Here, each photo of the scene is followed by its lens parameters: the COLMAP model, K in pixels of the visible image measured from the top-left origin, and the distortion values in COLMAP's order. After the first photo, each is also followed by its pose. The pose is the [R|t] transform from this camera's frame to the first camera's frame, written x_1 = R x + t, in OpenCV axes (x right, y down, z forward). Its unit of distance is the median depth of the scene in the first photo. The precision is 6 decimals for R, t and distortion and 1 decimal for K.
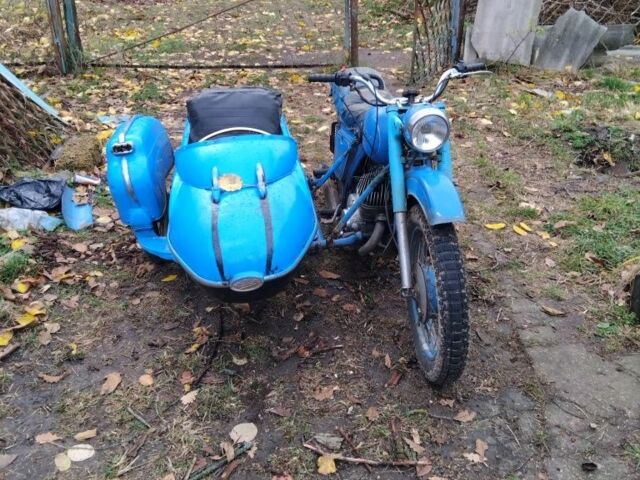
lens RADIAL K [[630.9, 0, 320.0], [0, 630.9, 240.0], [0, 0, 1]] dist [0.149705, -0.316615]
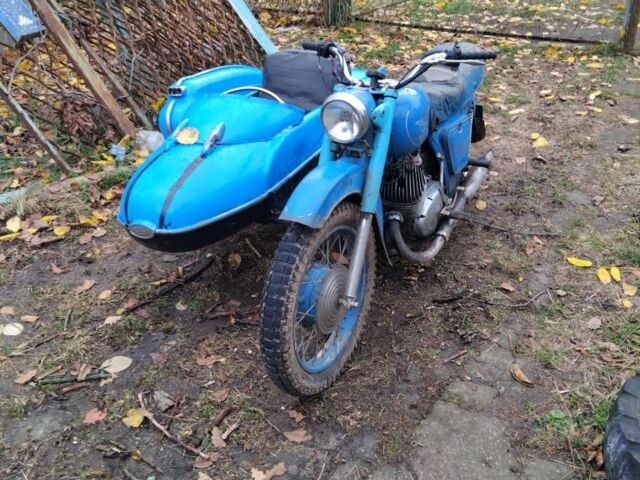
lens RADIAL K [[630.9, 0, 320.0], [0, 630.9, 240.0], [0, 0, 1]] dist [0.149705, -0.316615]
pose [[0.827507, 0.263384, -0.495844, 0.559763], [-0.235350, 0.964528, 0.119569, -0.095907], [0.509748, 0.017752, 0.860141, 0.208700]]
